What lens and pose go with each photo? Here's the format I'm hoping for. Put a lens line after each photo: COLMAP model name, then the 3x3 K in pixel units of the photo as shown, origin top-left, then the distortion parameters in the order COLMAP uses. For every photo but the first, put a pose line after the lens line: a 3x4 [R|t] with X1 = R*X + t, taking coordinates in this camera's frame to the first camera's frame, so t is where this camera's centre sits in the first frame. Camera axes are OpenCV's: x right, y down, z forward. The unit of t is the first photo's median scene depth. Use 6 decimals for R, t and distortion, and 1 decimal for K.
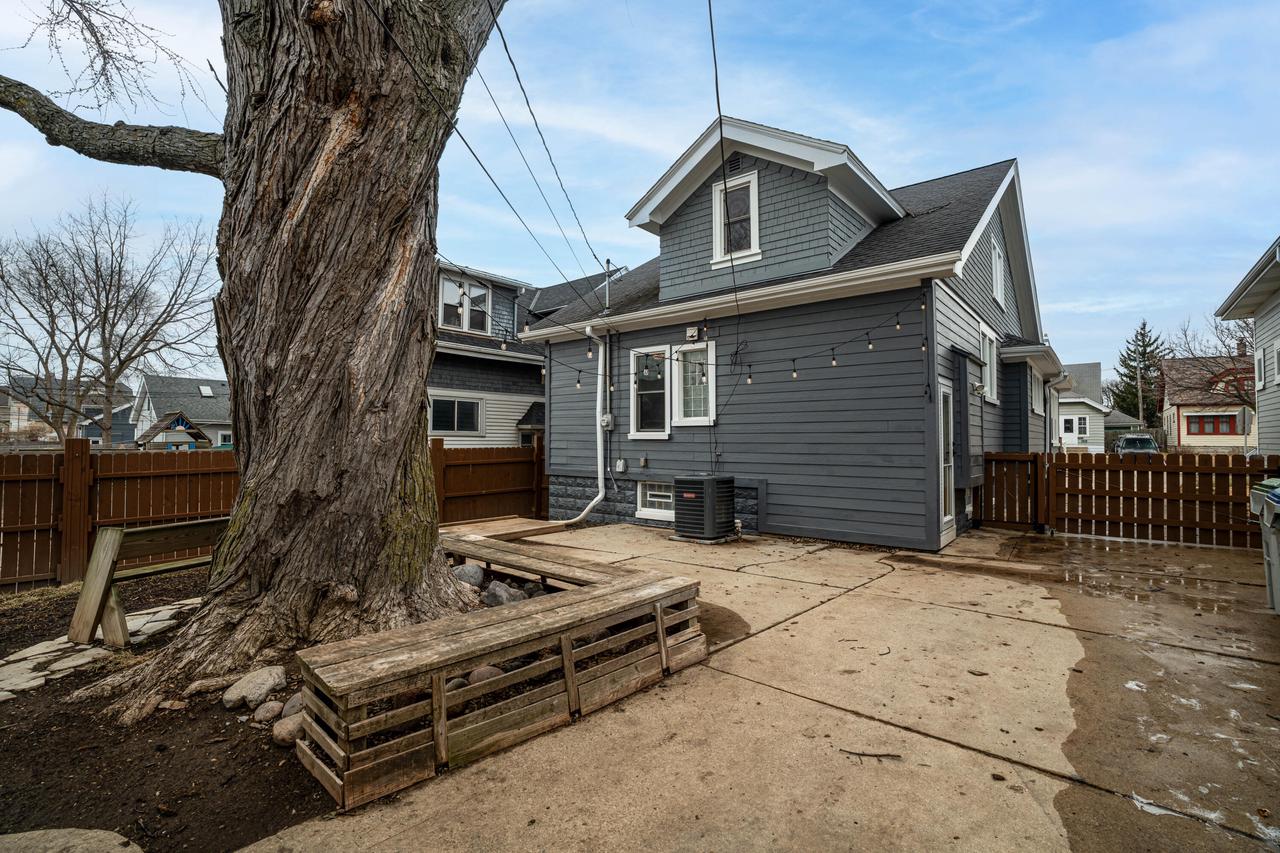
lens RADIAL K [[591.5, 0, 638.1], [0, 591.5, 423.5], [0, 0, 1]] dist [-0.042857, 0.020791]
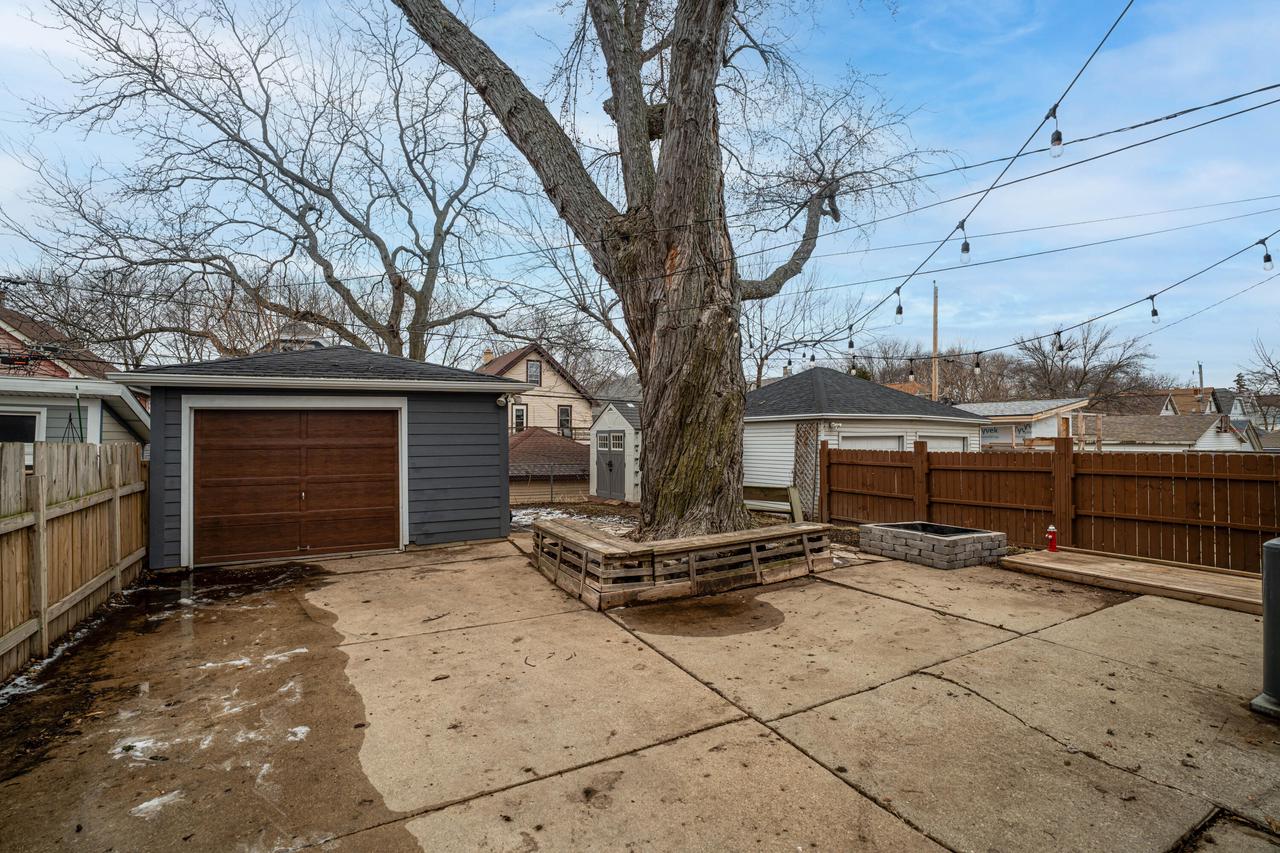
lens RADIAL K [[591.5, 0, 638.1], [0, 591.5, 423.5], [0, 0, 1]] dist [-0.042857, 0.020791]
pose [[-0.364743, -0.029239, -0.930649, 1.164149], [0.025469, 0.998820, -0.041363, 0.038291], [0.930760, -0.038789, -0.363568, 1.406133]]
